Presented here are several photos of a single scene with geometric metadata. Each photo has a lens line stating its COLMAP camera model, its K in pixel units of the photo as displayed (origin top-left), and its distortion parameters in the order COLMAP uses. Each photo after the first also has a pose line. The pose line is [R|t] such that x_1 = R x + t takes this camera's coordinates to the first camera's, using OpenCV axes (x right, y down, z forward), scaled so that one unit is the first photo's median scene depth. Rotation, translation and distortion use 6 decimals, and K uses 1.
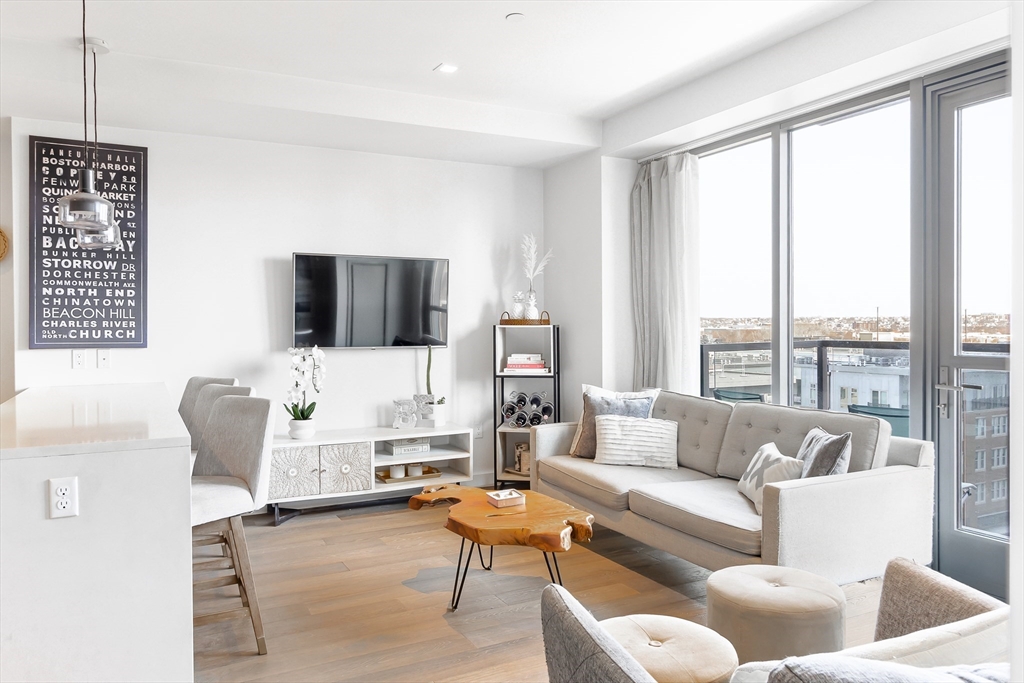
lens RADIAL K [[701.4, 0, 478.5], [0, 701.4, 335.9], [0, 0, 1]] dist [0.005415, -0.009053]
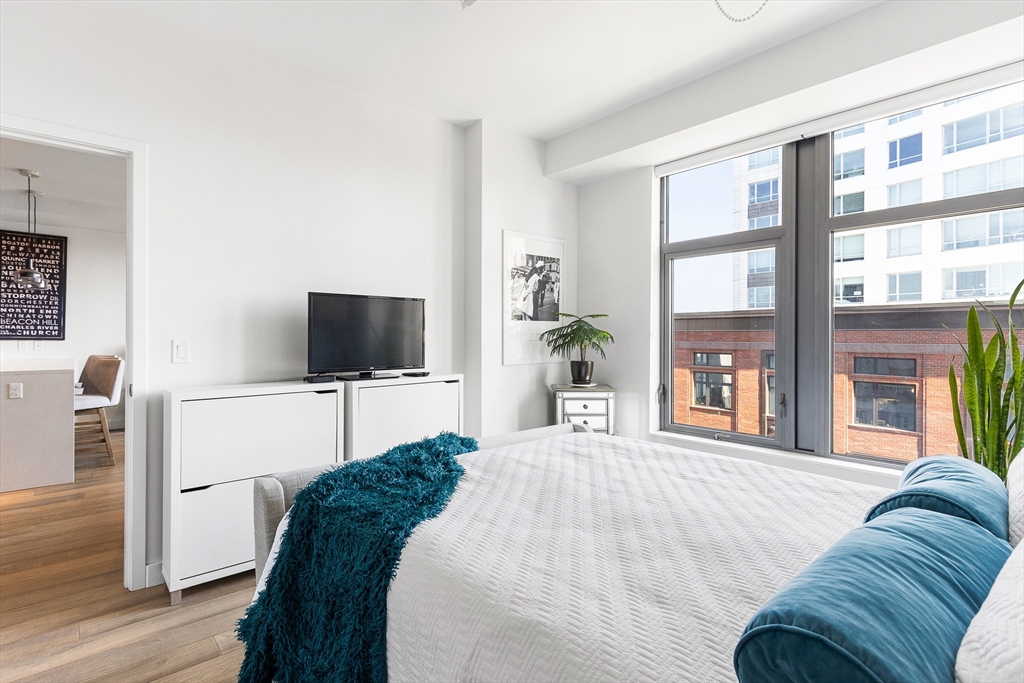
lens RADIAL K [[464.5, 0, 466.2], [0, 464.5, 335.9], [0, 0, 1]] dist [0.000534, -0.001534]
pose [[0.969598, 0.008872, 0.244542, 0.293774], [-0.004733, 0.999835, -0.017509, 0.022807], [-0.244657, 0.015820, 0.969481, -0.523085]]
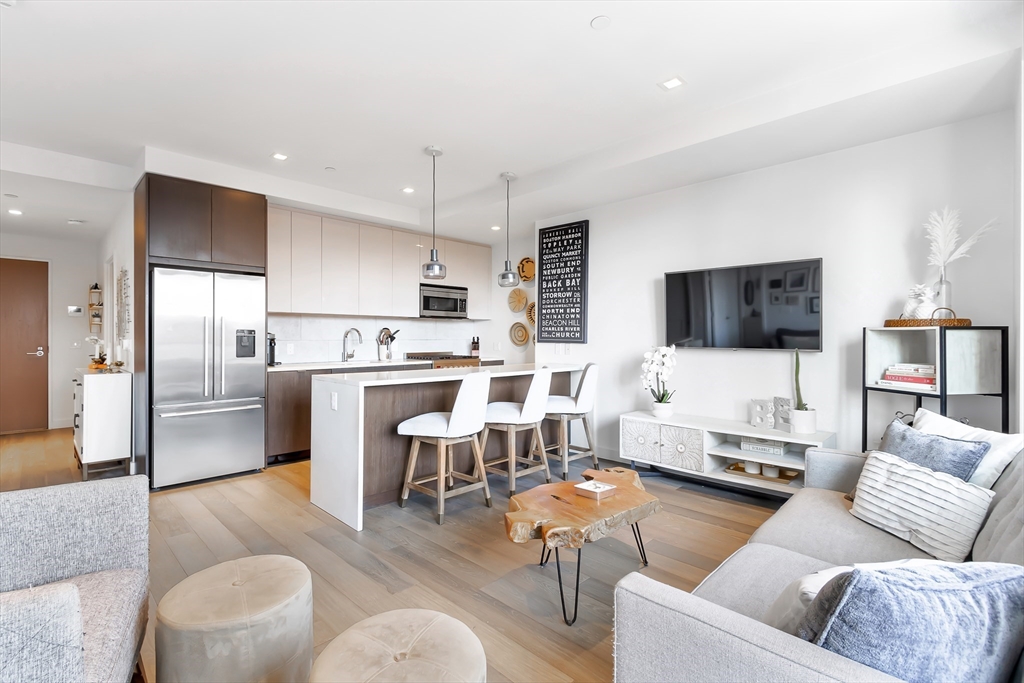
lens RADIAL K [[464.5, 0, 518.4], [0, 464.5, 337.9], [0, 0, 1]] dist [0.000534, -0.001534]
pose [[0.341211, 0.008251, -0.939951, 0.496233], [-0.019875, 0.999801, 0.001562, 0.005646], [0.939777, 0.018149, 0.341307, 0.504025]]
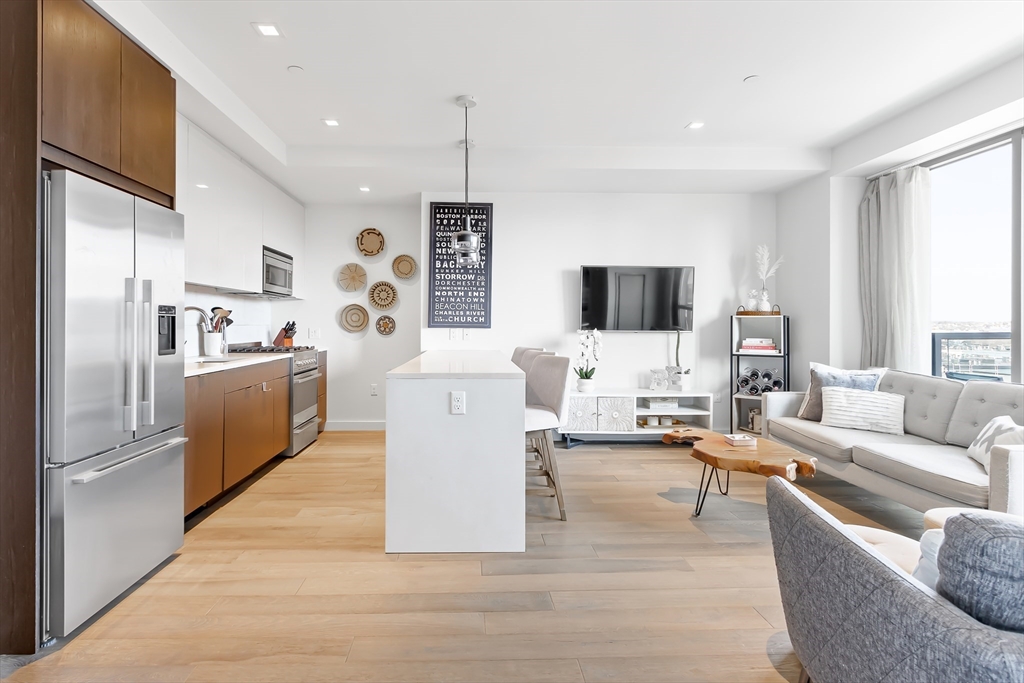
lens RADIAL K [[509.4, 0, 487.4], [0, 509.4, 325.6], [0, 0, 1]] dist [0.005861, -0.004479]
pose [[0.911391, 0.009125, -0.411441, -0.001397], [-0.014409, 0.999849, -0.009741, 0.023358], [0.411290, 0.014807, 0.911384, -0.063525]]
